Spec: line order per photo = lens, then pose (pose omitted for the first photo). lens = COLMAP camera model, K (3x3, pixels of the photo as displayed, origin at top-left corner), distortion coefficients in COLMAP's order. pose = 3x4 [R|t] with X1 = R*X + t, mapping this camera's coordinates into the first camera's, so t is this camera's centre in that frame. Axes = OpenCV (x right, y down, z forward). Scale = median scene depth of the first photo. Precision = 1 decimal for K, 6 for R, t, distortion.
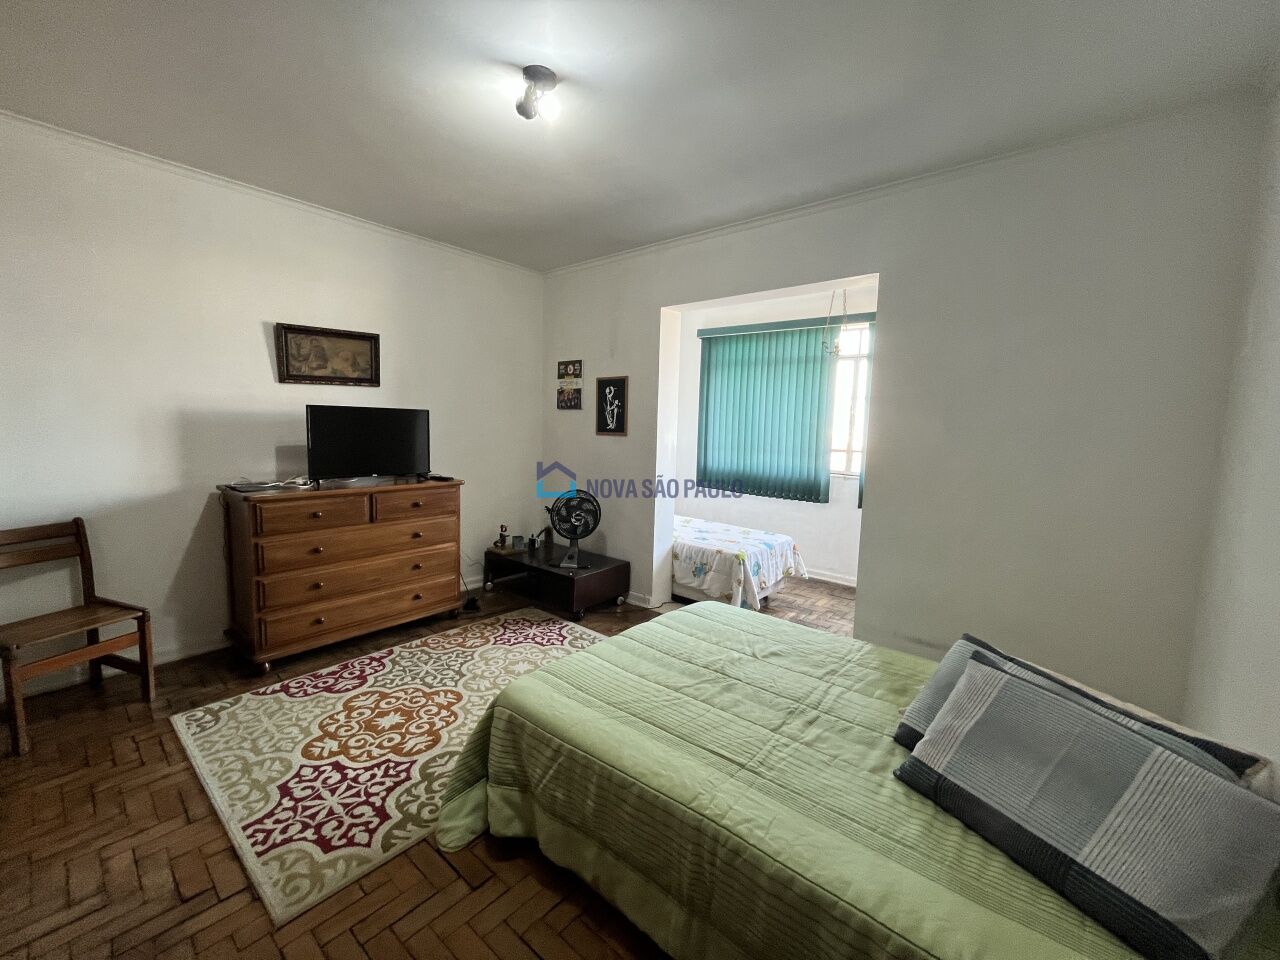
lens RADIAL K [[517.8, 0, 637.6], [0, 517.8, 478.4], [0, 0, 1]] dist [-0.003620, 0.000844]
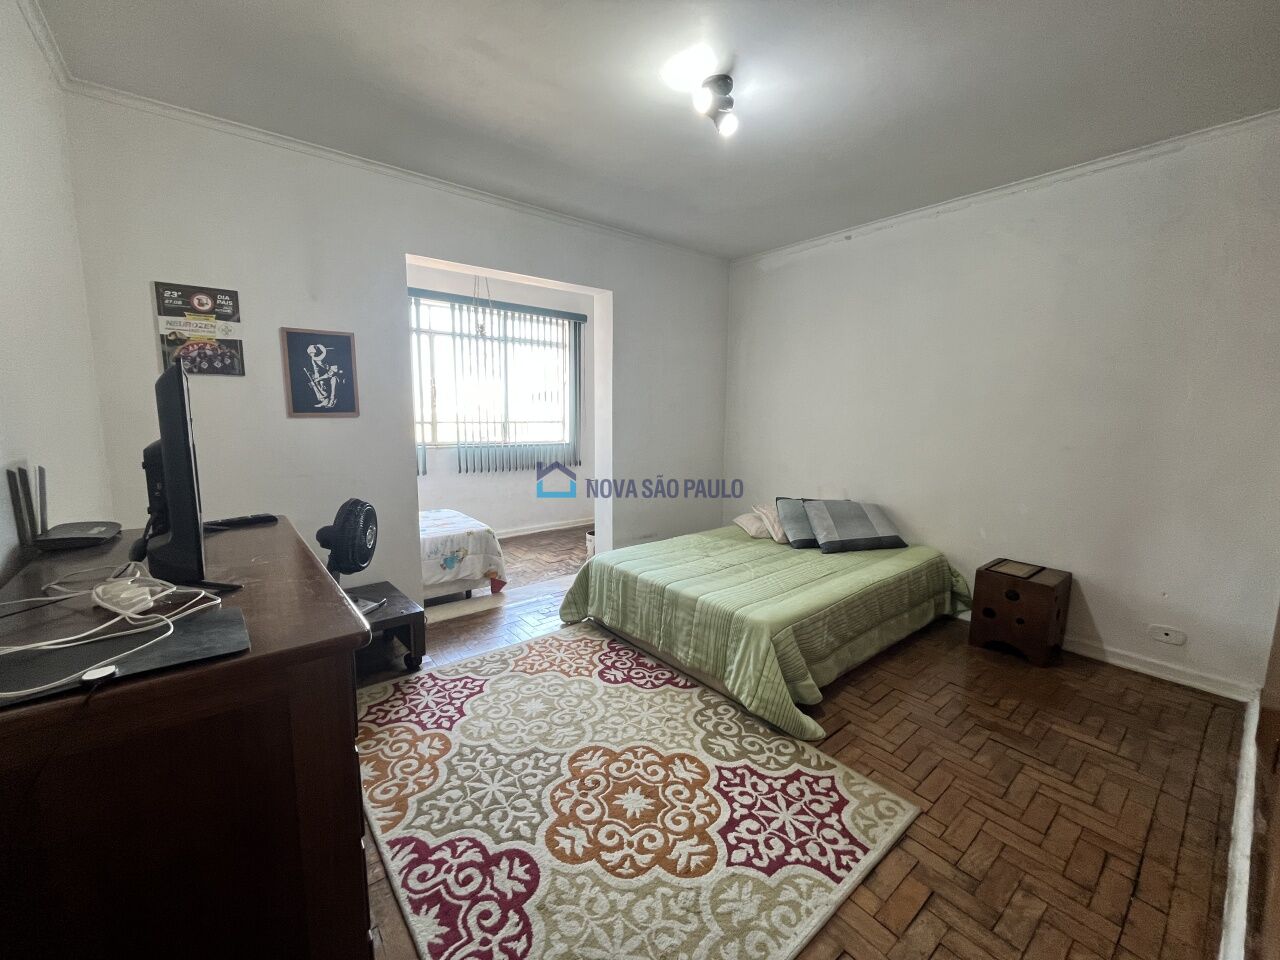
lens RADIAL K [[517.8, 0, 635.4], [0, 517.8, 481.4], [0, 0, 1]] dist [-0.003620, 0.000844]
pose [[0.186174, -0.165068, 0.968551, -1.082034], [0.095242, 0.984176, 0.149424, -0.103591], [-0.977890, 0.064428, 0.198949, 0.776194]]
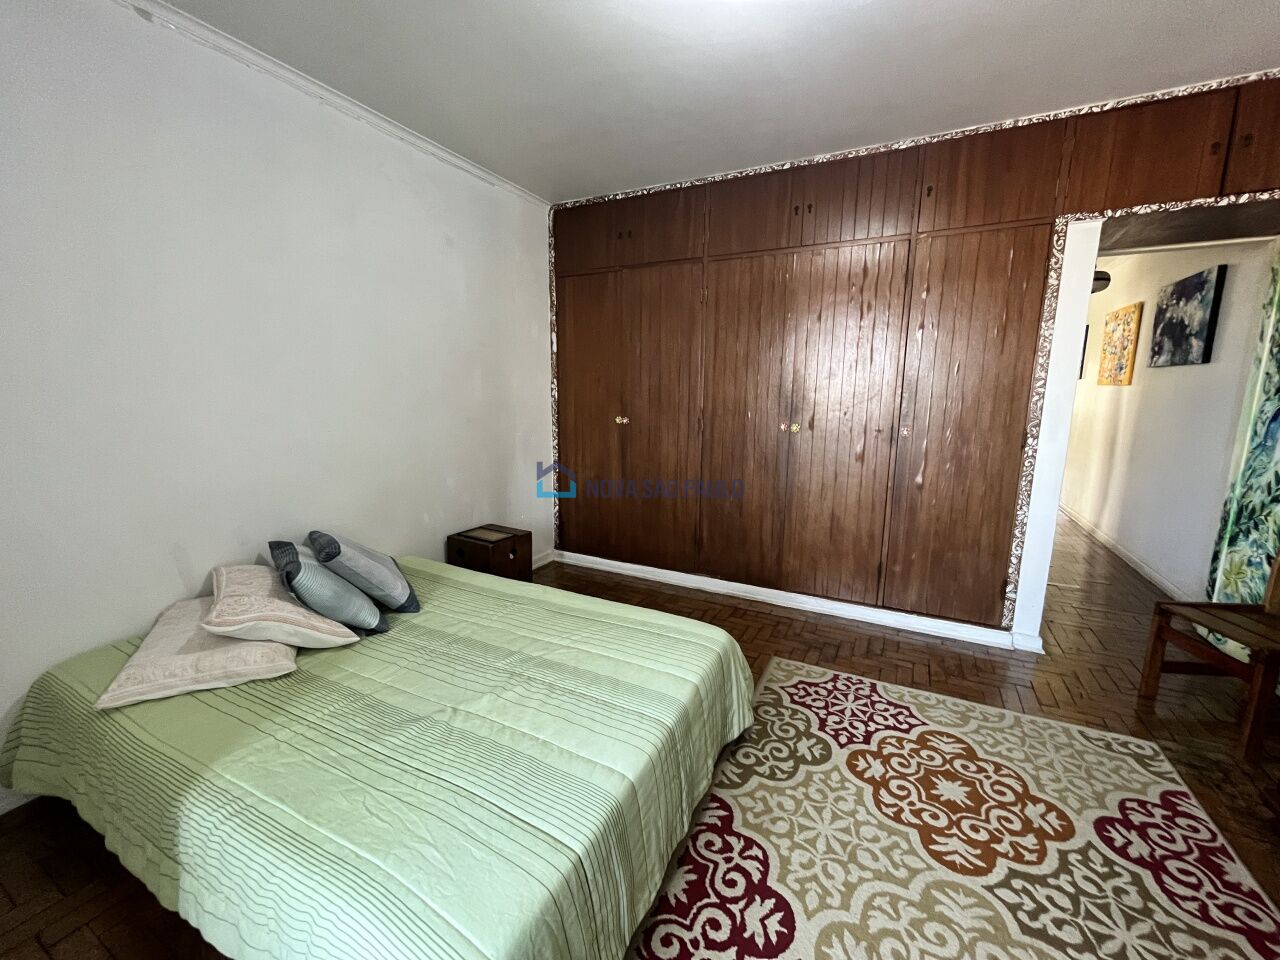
lens RADIAL K [[517.8, 0, 640.2], [0, 517.8, 484.5], [0, 0, 1]] dist [-0.003620, 0.000844]
pose [[-0.972884, 0.003667, -0.231266, 0.123852], [-0.059817, 0.961870, 0.266887, -0.124925], [0.223426, 0.273484, -0.935568, 1.405534]]
